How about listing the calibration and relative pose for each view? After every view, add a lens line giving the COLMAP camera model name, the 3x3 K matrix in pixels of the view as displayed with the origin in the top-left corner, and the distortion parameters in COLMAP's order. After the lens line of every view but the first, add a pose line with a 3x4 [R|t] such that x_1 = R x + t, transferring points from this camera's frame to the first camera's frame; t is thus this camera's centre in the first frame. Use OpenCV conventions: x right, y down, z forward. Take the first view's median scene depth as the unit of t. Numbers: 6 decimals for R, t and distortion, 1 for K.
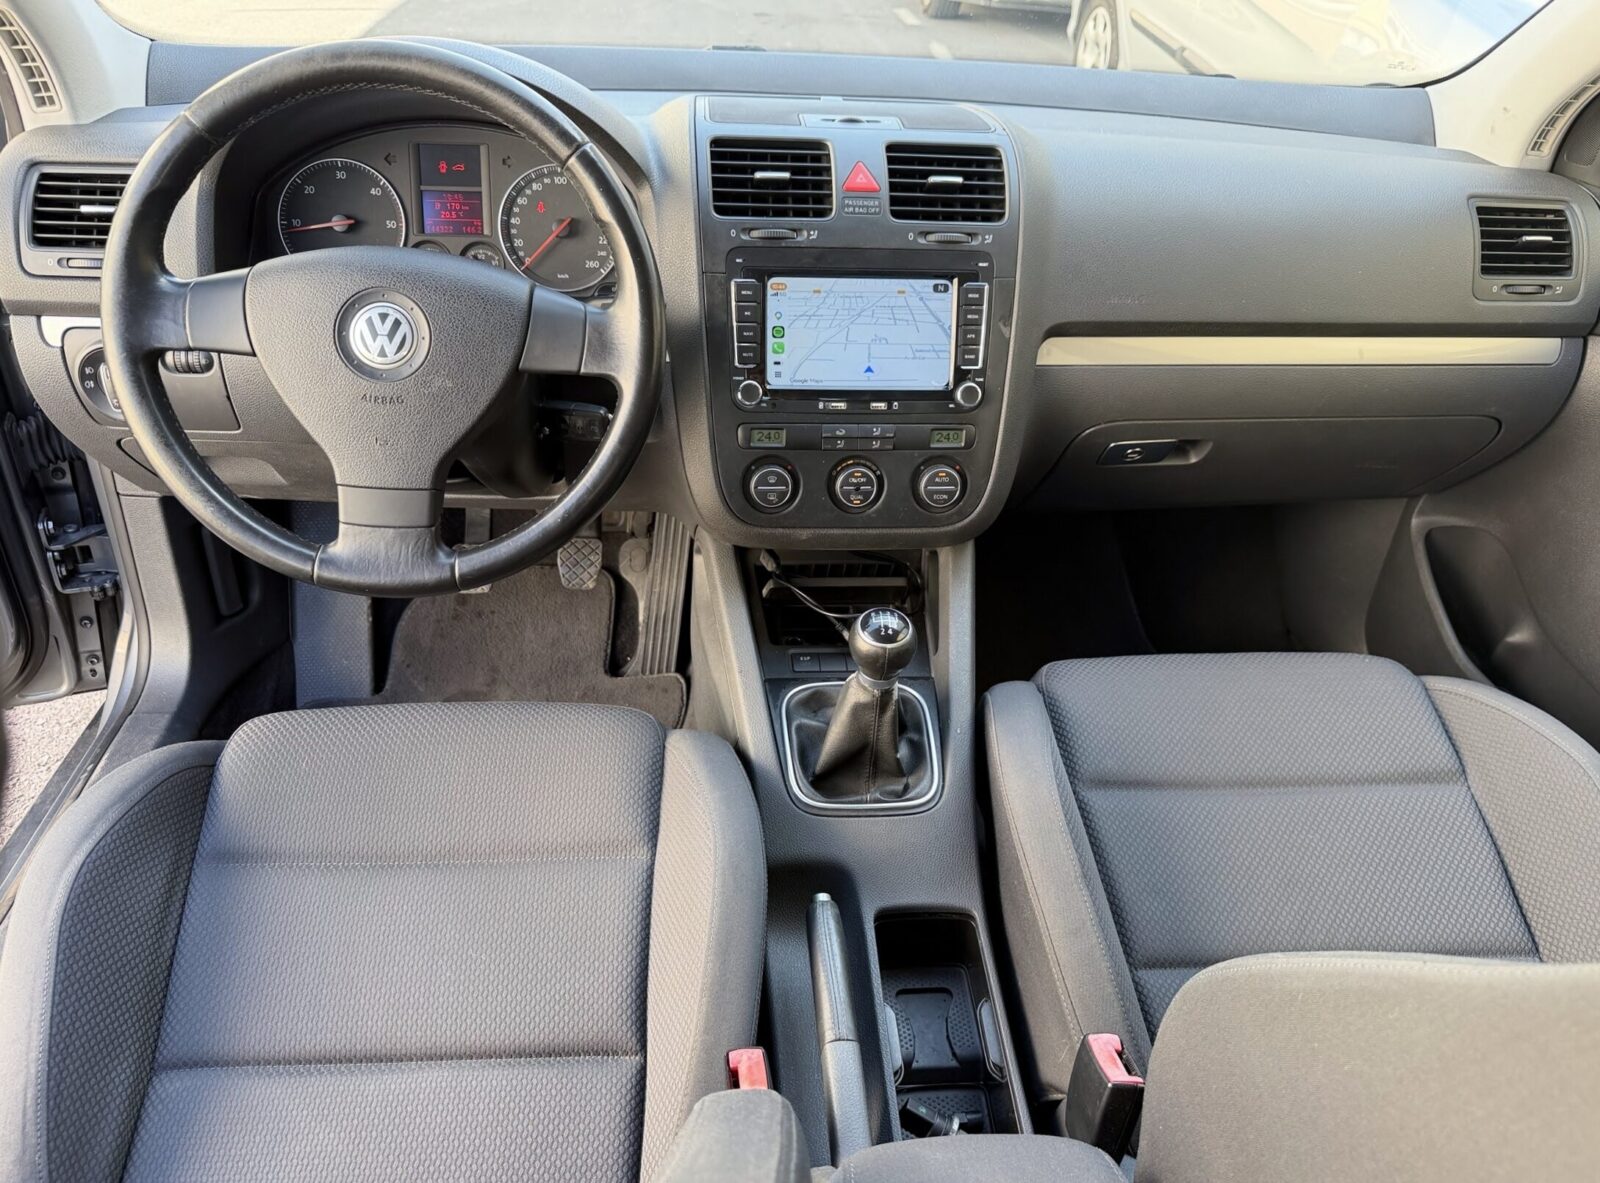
lens RADIAL K [[1125.3, 0, 812.7], [0, 1125.3, 619.6], [0, 0, 1]] dist [0.002323, -0.000946]
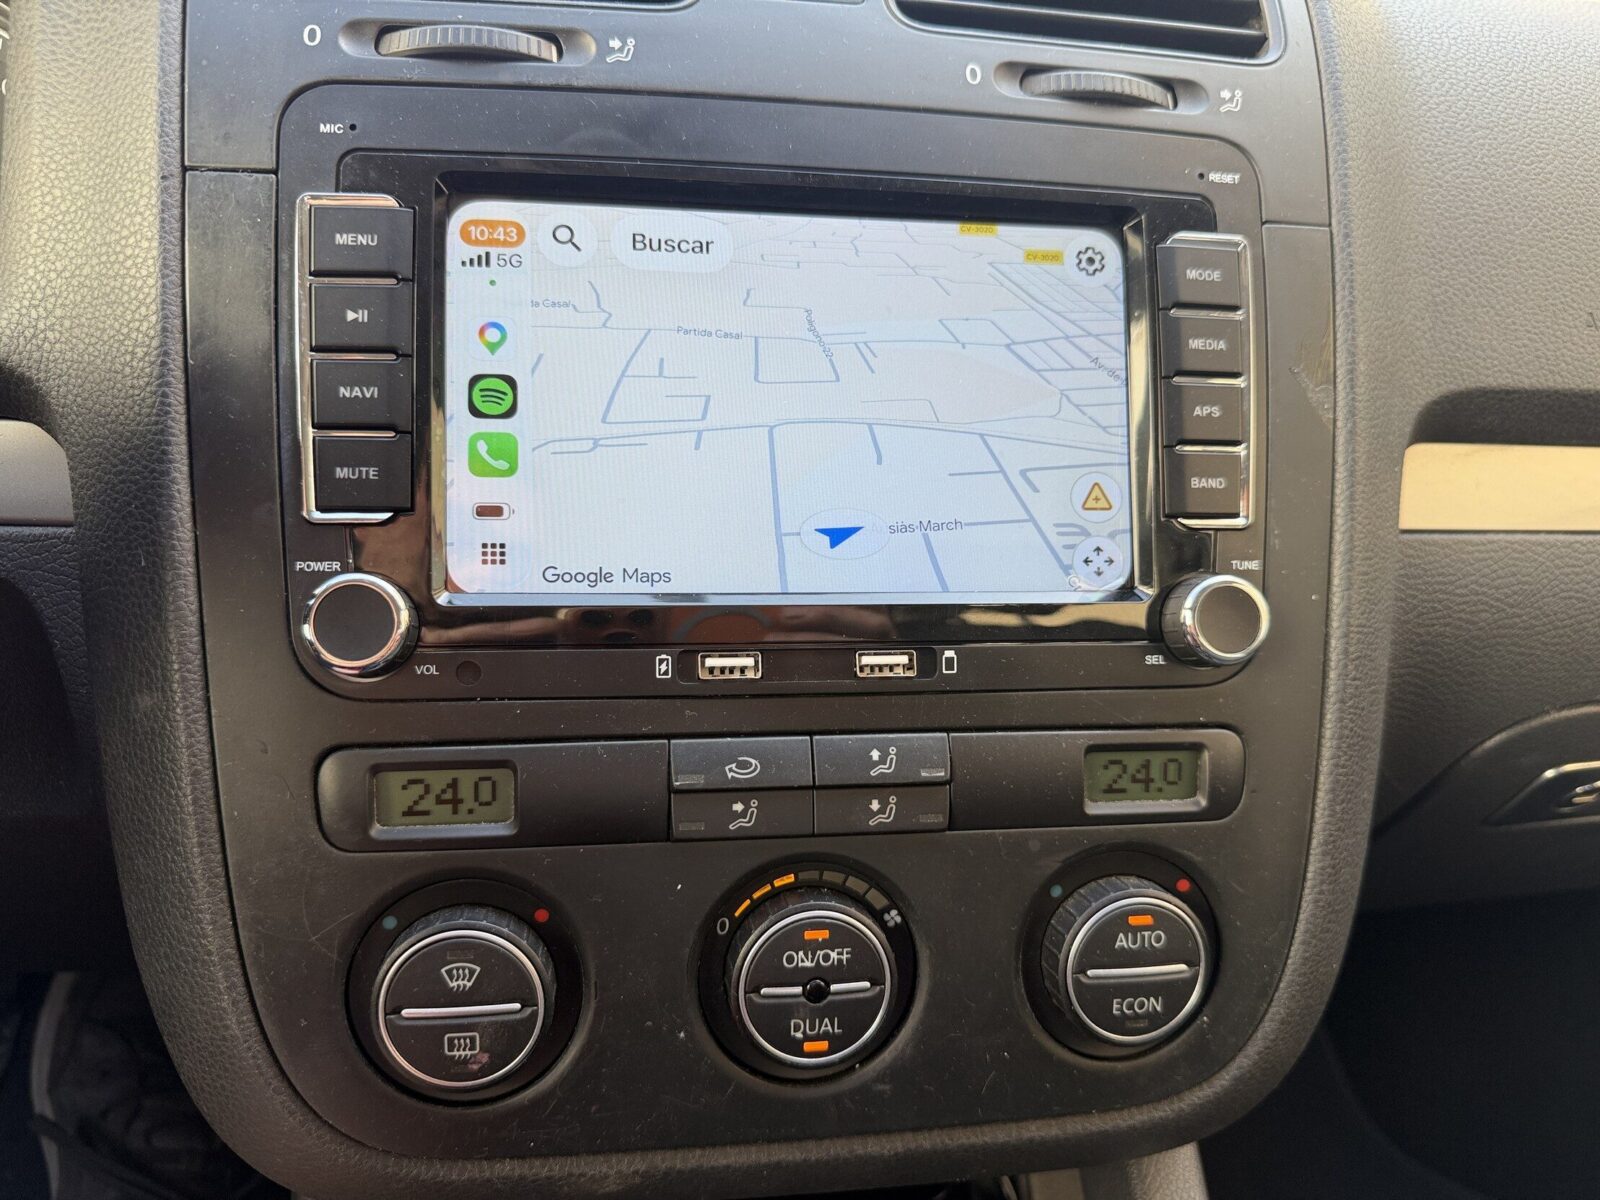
lens RADIAL K [[1125.3, 0, 808.4], [0, 1125.3, 598.0], [0, 0, 1]] dist [0.002323, -0.000946]
pose [[0.998810, -0.022972, 0.043014, 0.029391], [0.034232, 0.958513, -0.282986, -0.130297], [-0.034728, 0.284122, 0.958159, 0.738692]]
